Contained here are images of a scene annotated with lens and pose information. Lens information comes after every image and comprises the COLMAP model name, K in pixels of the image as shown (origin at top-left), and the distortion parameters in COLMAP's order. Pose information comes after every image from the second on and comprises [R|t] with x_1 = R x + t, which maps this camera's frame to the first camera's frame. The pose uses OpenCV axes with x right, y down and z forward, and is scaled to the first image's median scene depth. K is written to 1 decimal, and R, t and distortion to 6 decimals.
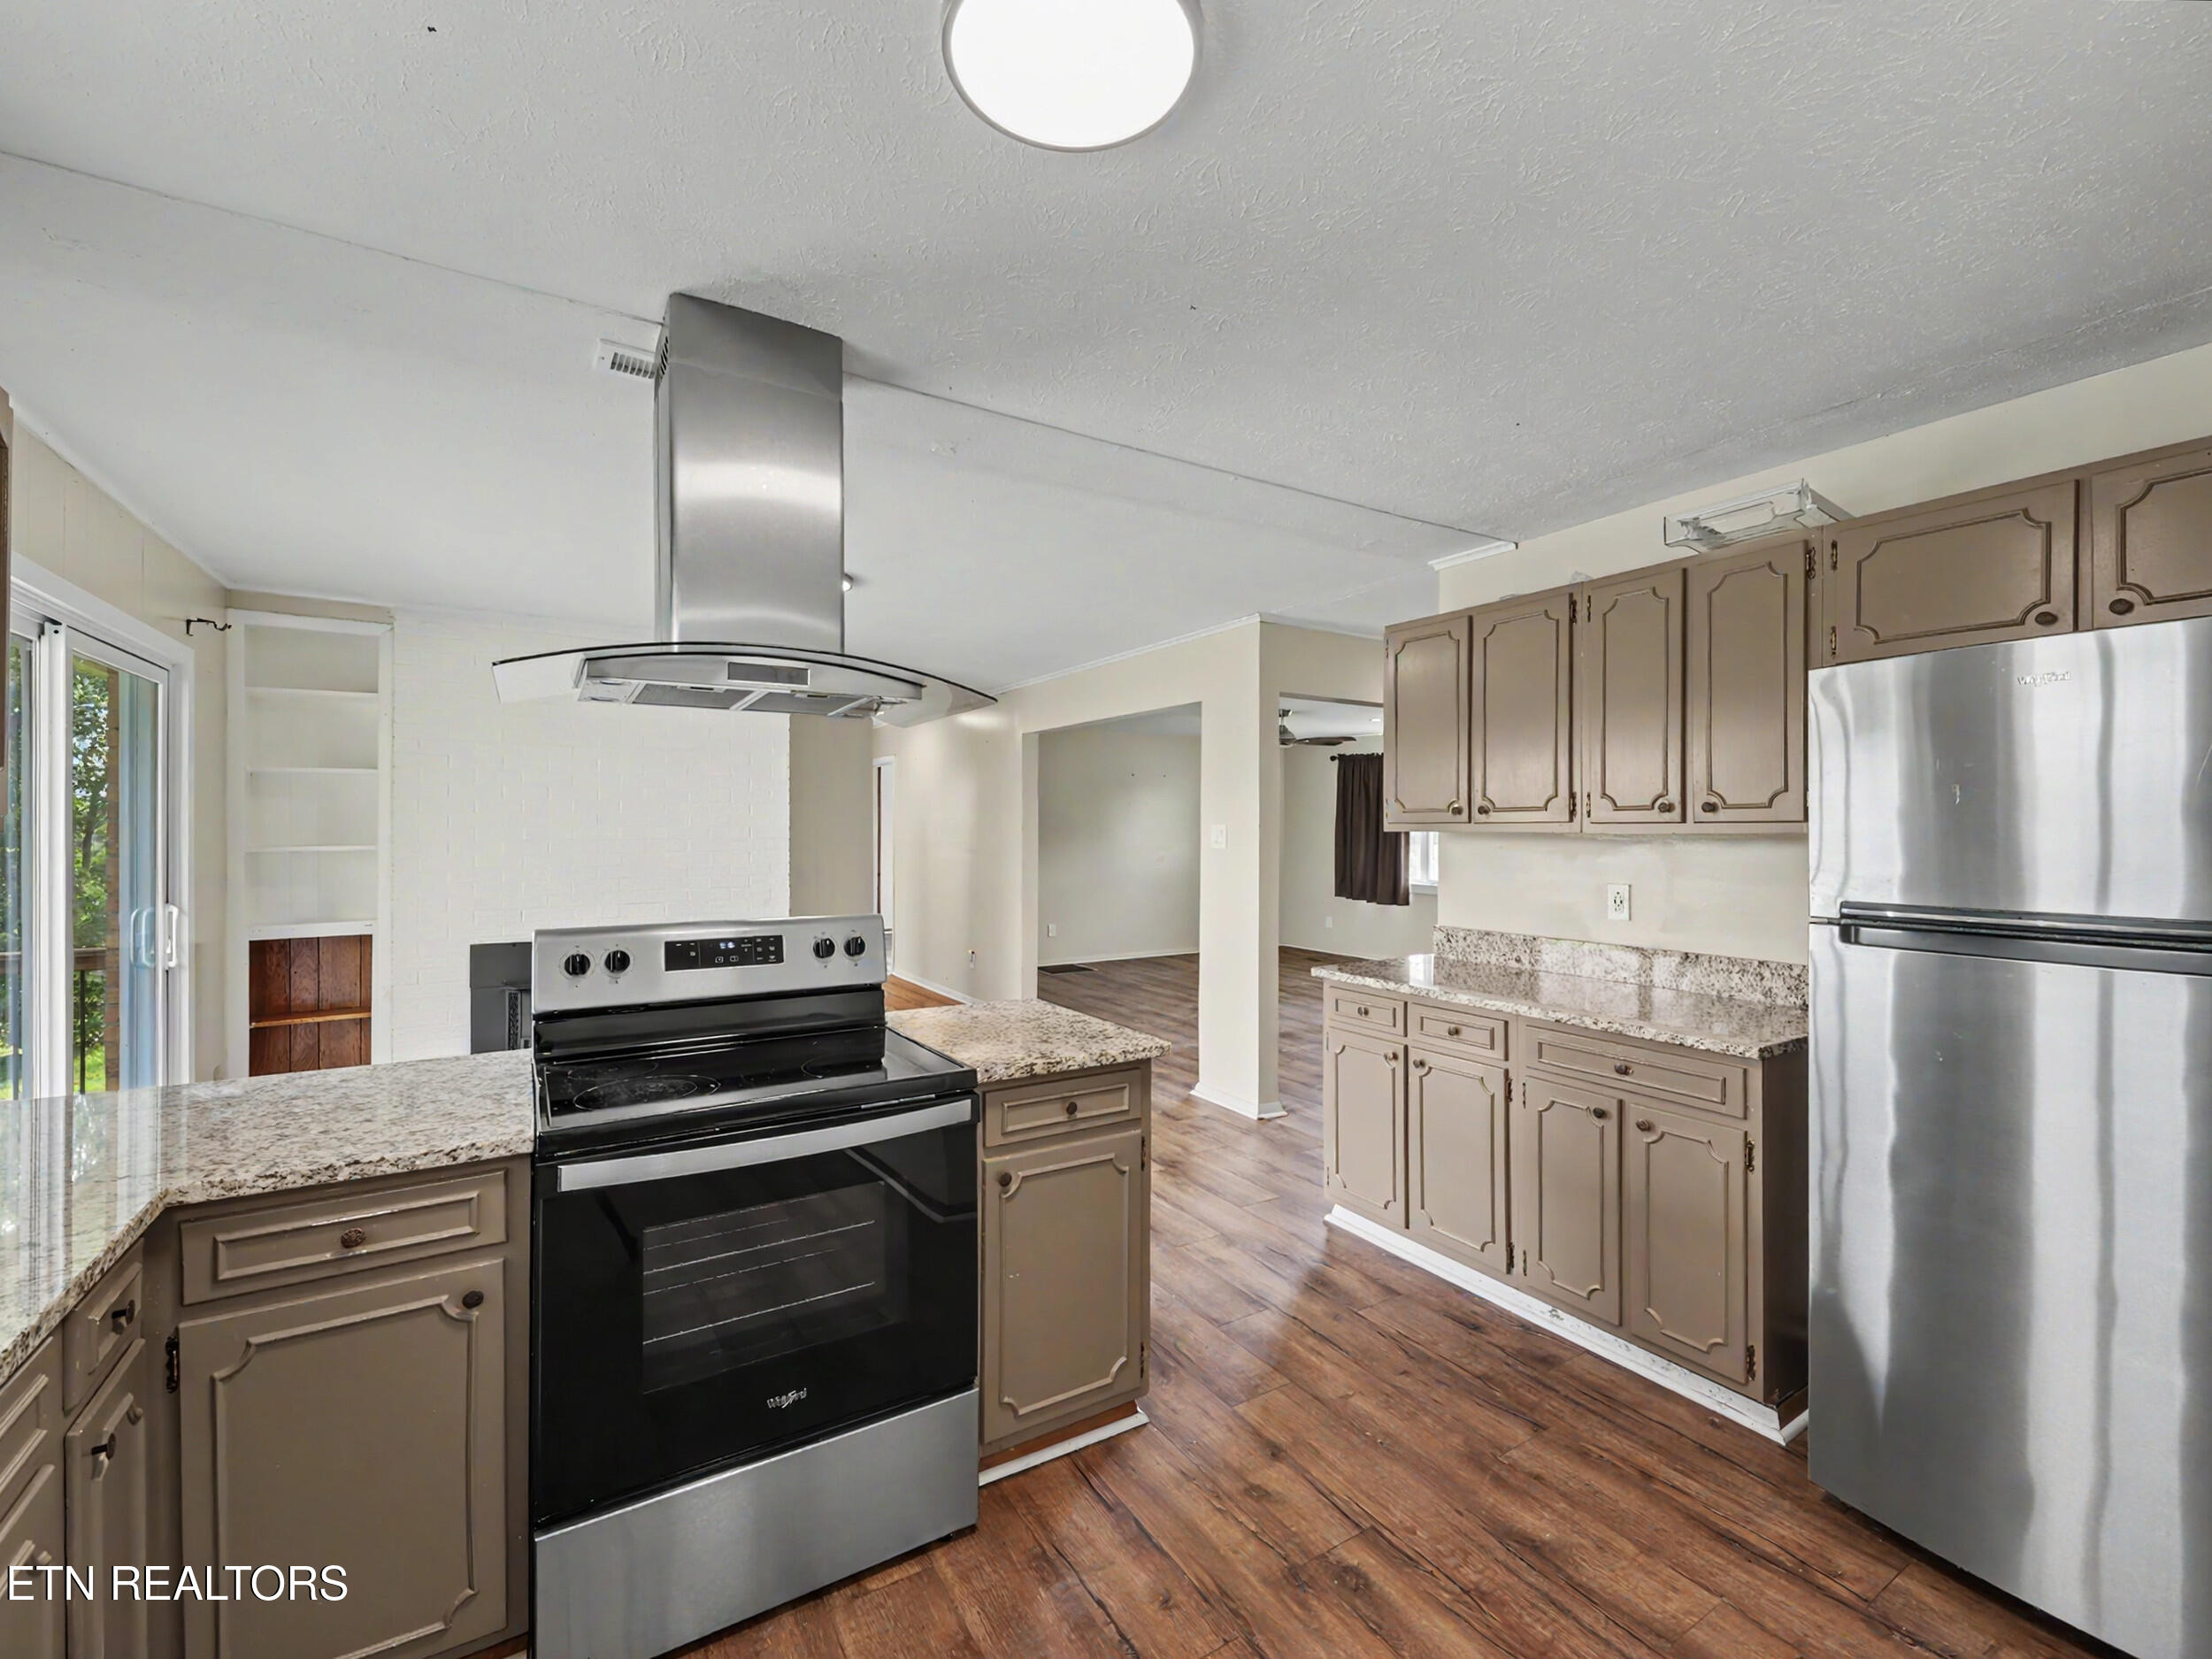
lens RADIAL K [[940.7, 0, 1106.0], [0, 940.7, 829.5], [0, 0, 1]] dist [0.015130, -0.008255]
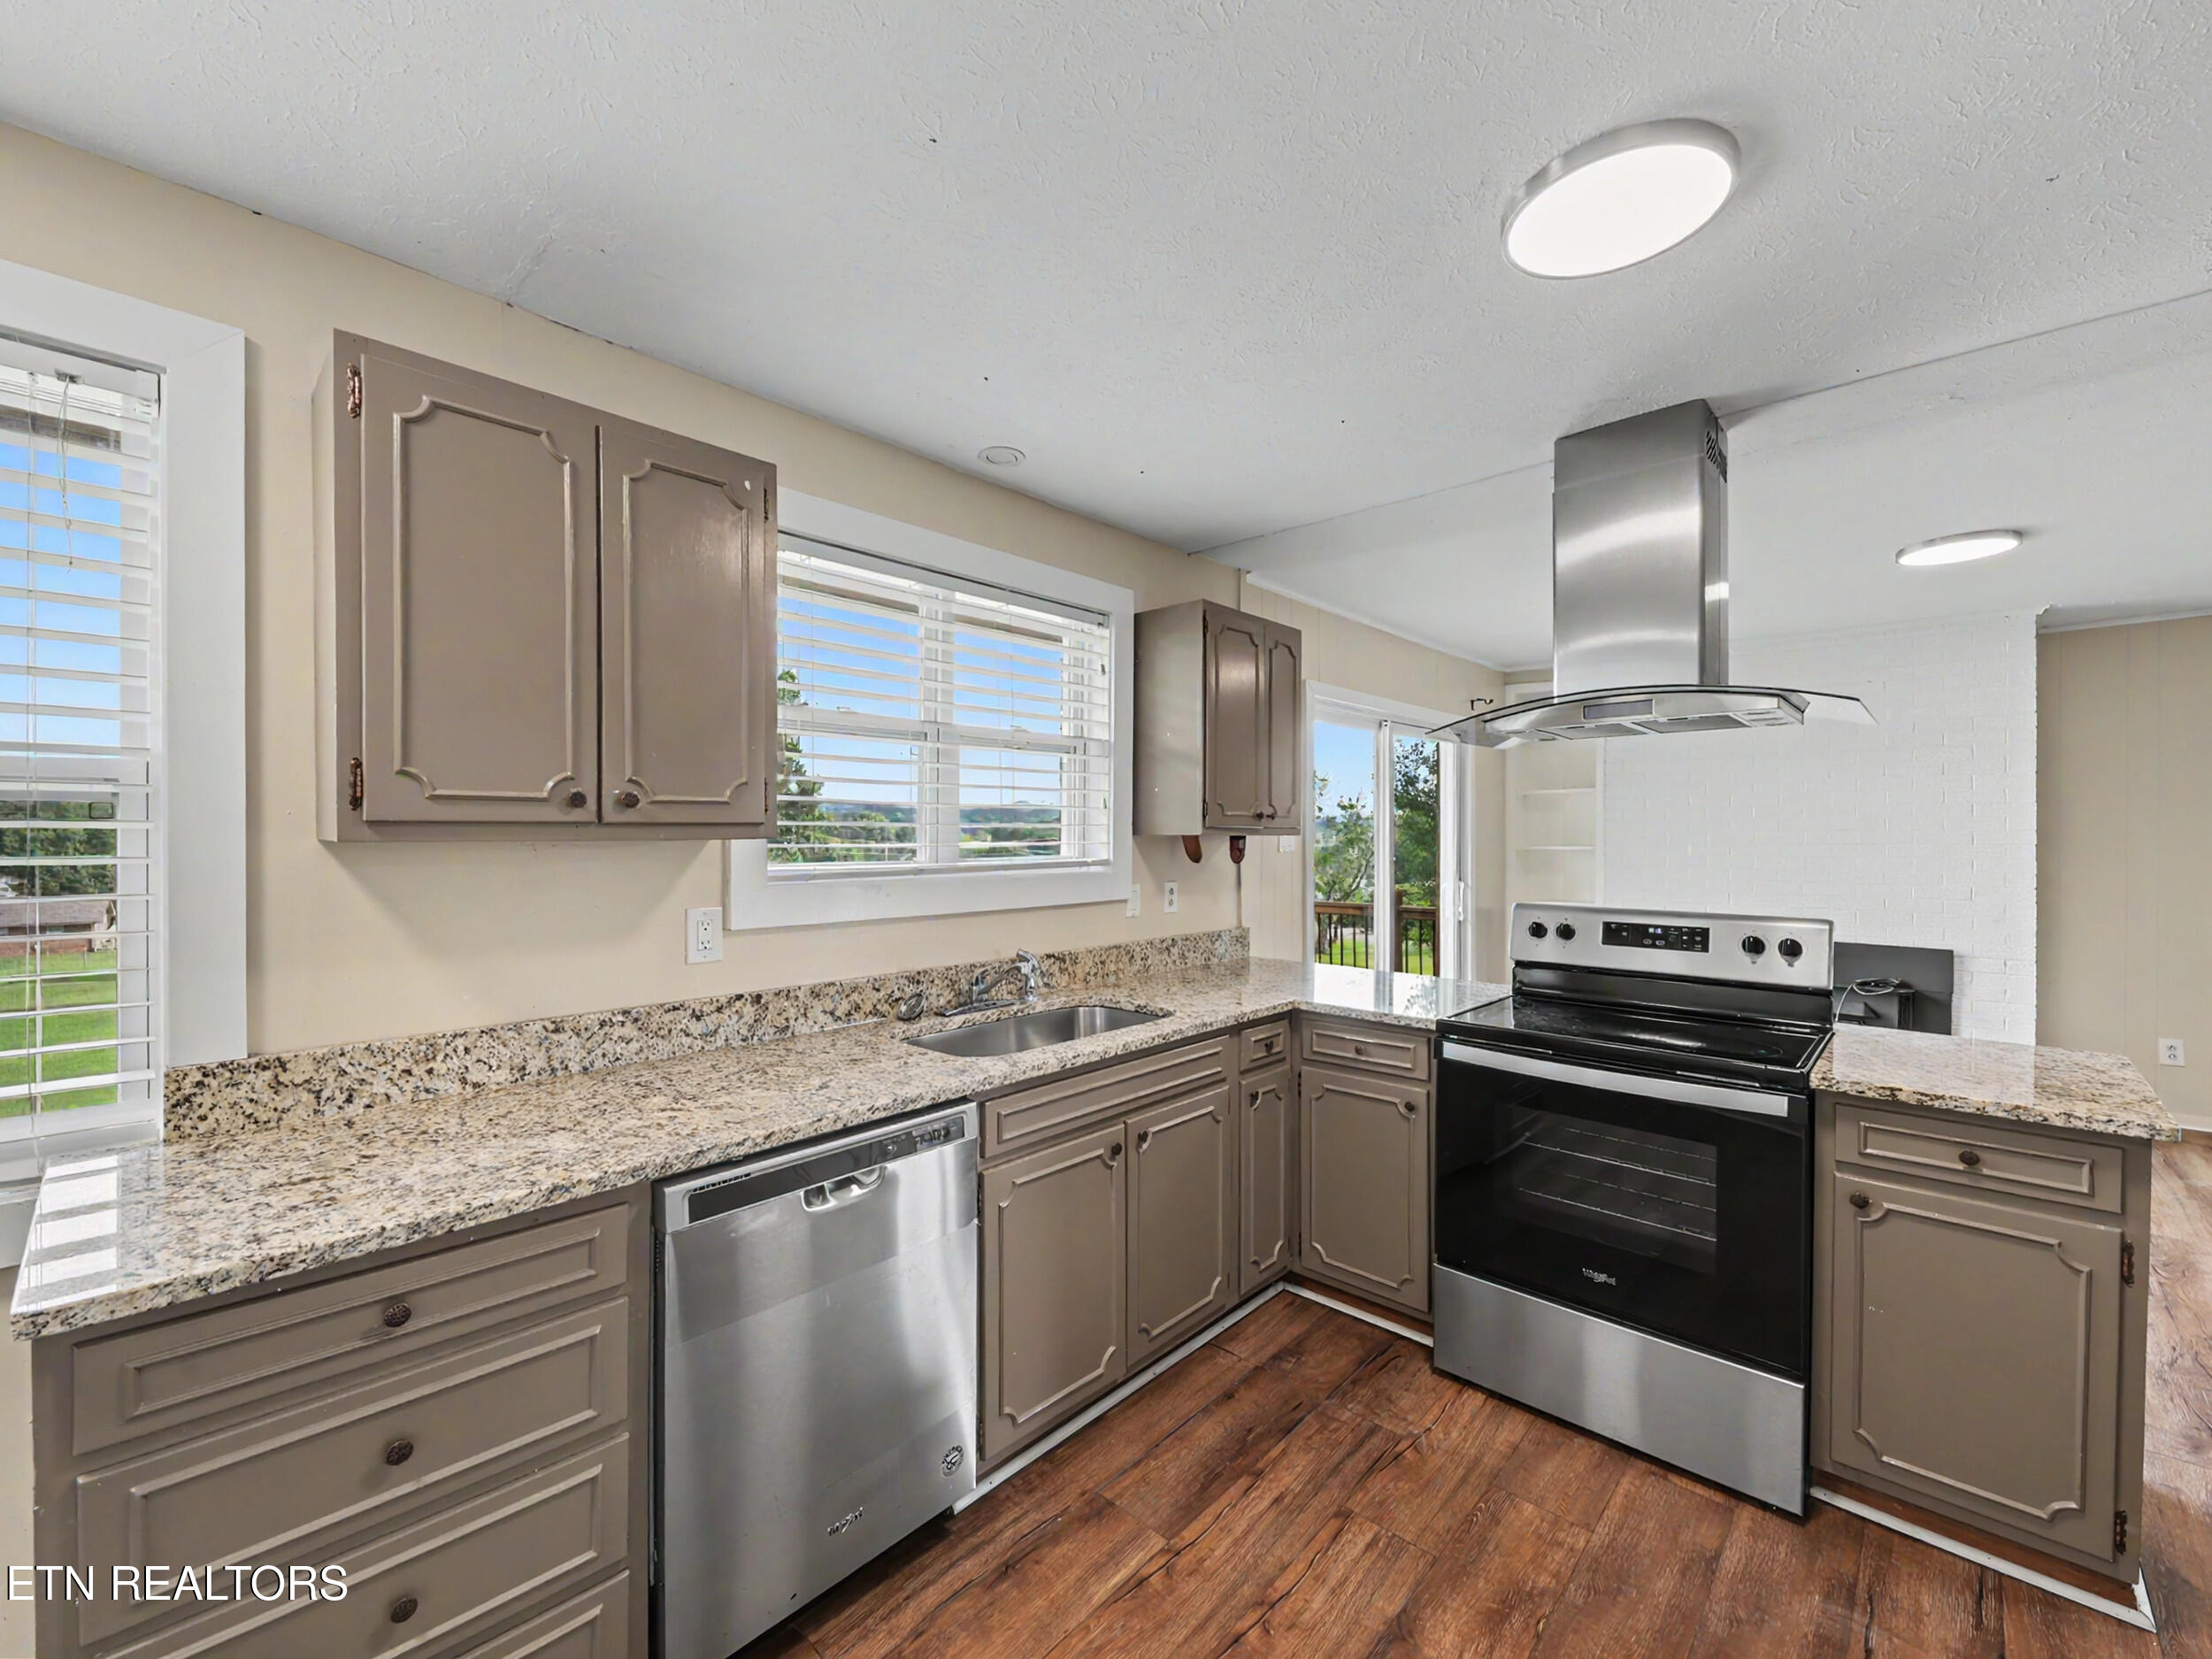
lens RADIAL K [[903.7, 0, 1096.8], [0, 903.7, 836.5], [0, 0, 1]] dist [0.013155, -0.007744]
pose [[0.257933, 0.002653, -0.966159, 0.505850], [0.000629, 0.999996, 0.002914, -0.000192], [0.966163, -0.001359, 0.257930, 0.017182]]
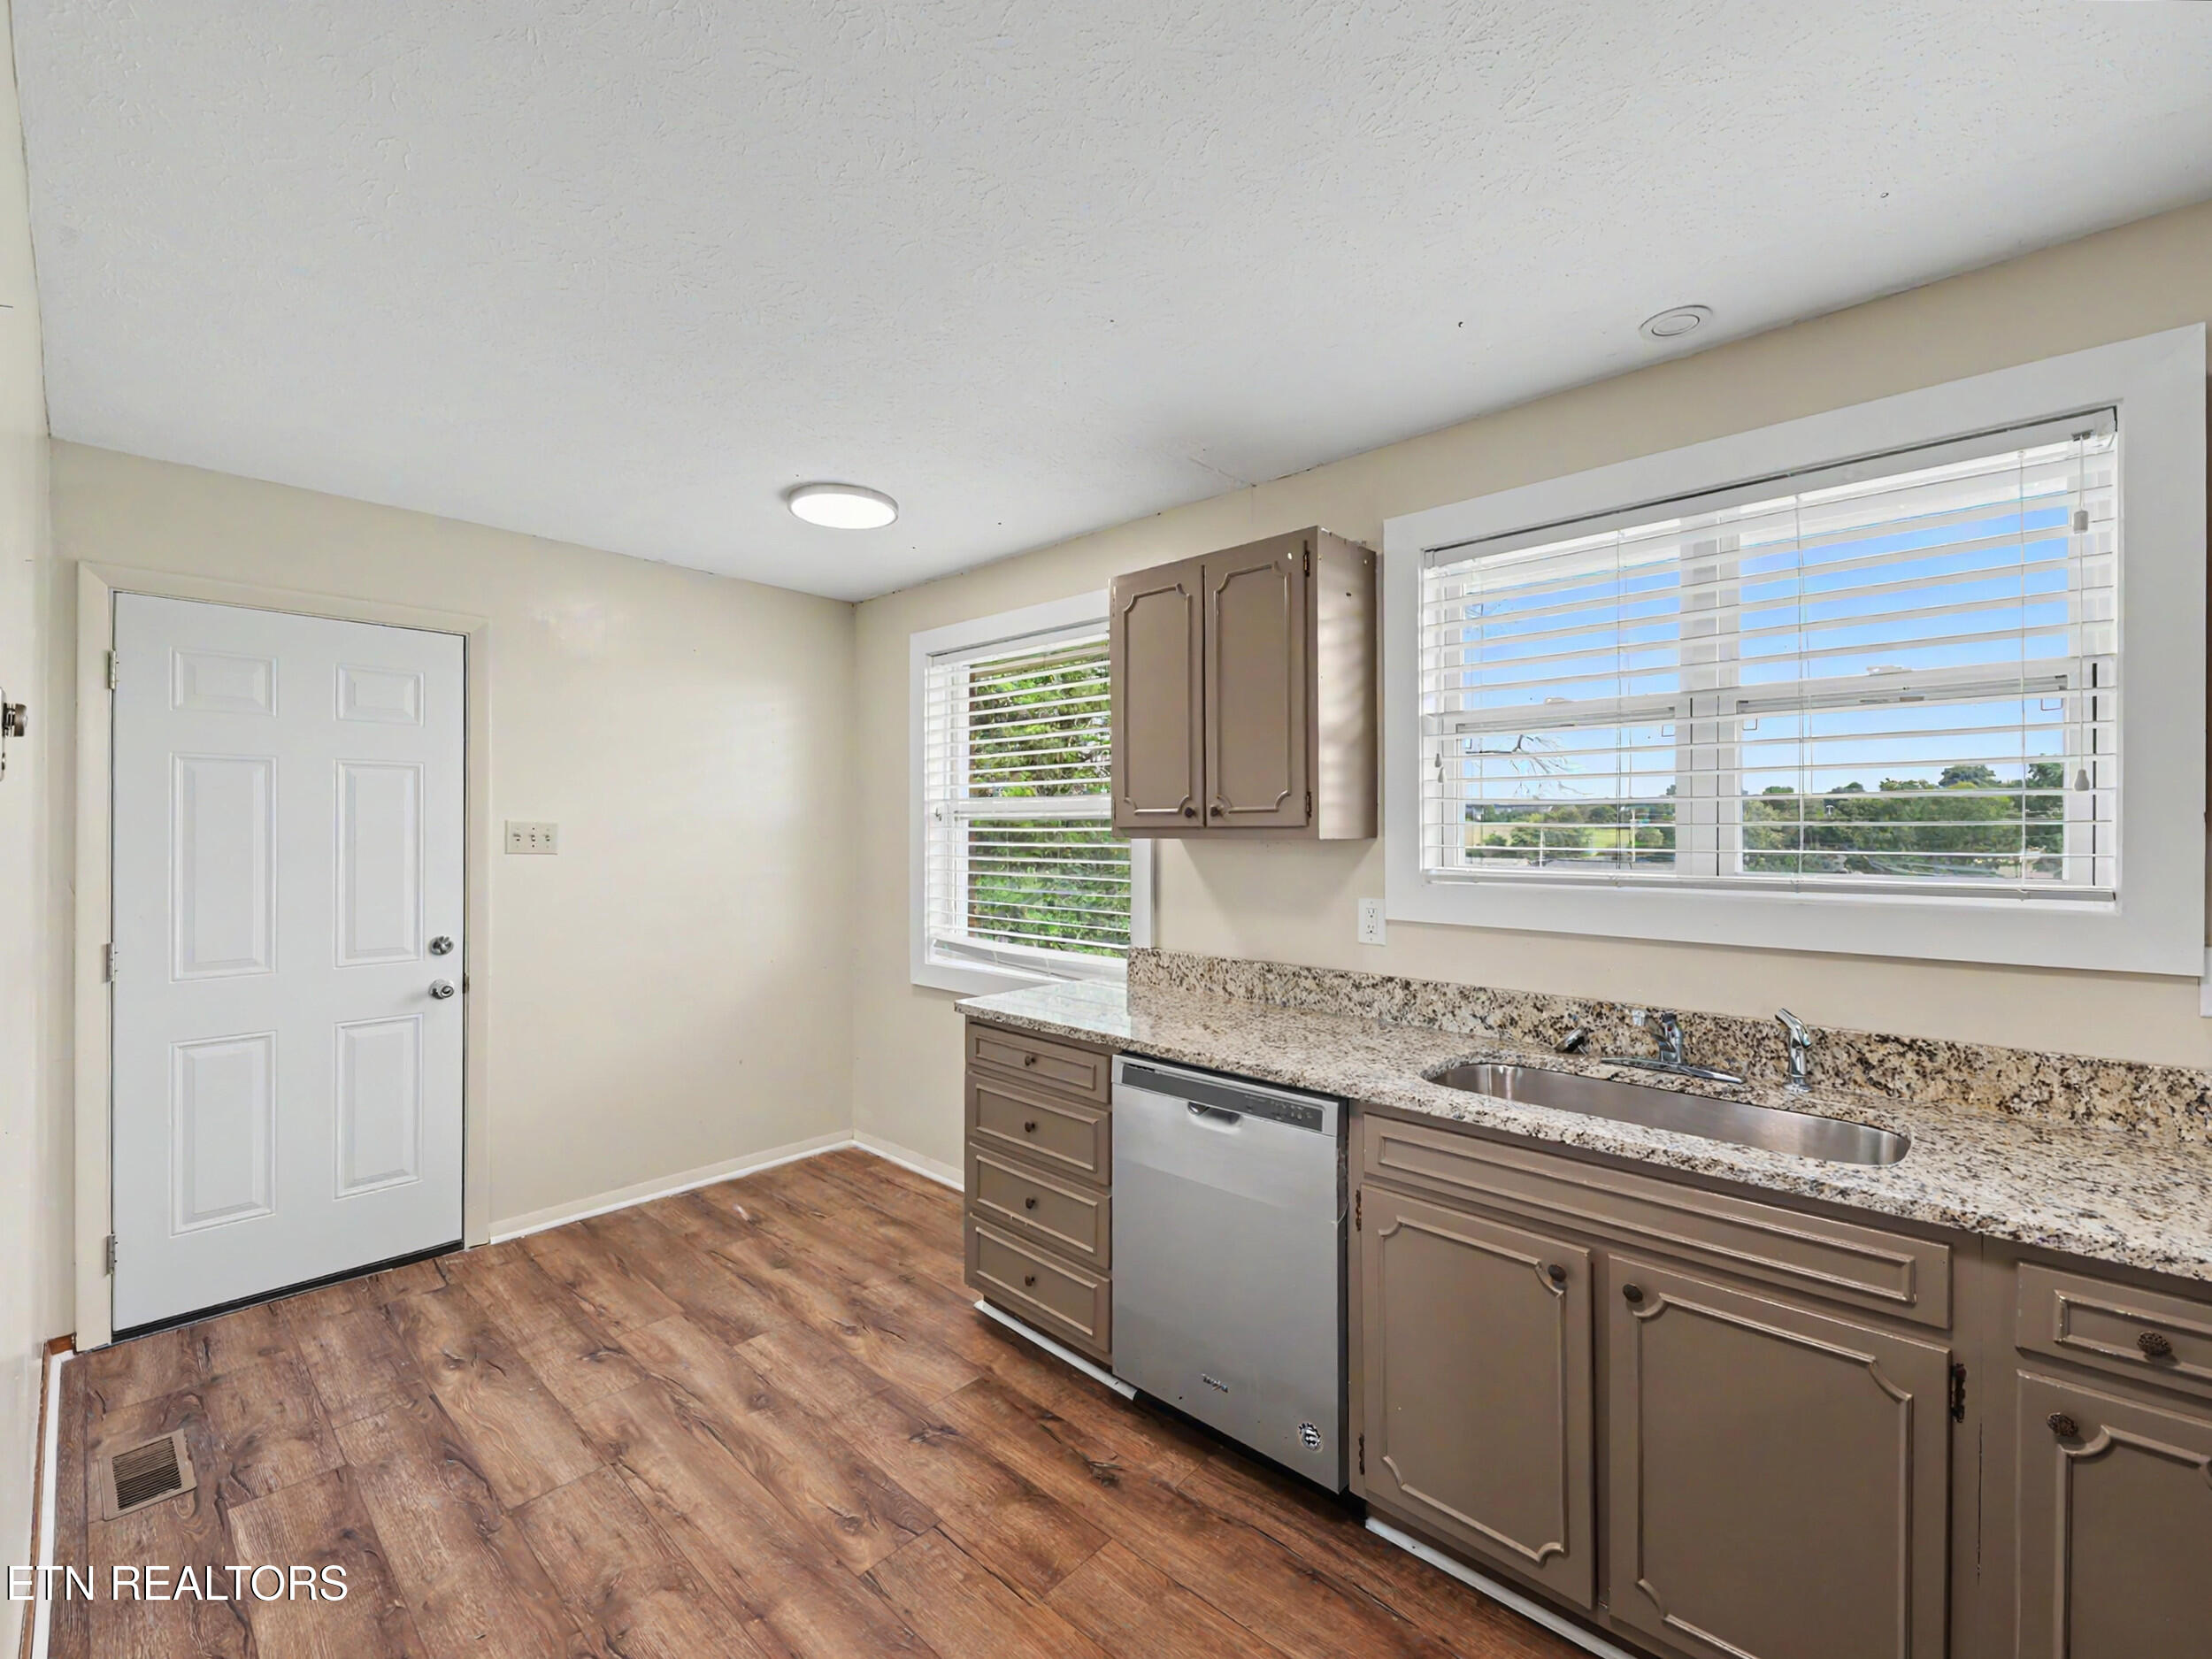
lens RADIAL K [[930.1, 0, 1106.0], [0, 930.1, 829.5], [0, 0, 1]] dist [0.019207, -0.008839]
pose [[-0.962419, -0.004481, -0.271532, 0.129697], [-0.003595, 0.999986, -0.003761, -0.001904], [0.271545, -0.002643, -0.962422, 0.852927]]
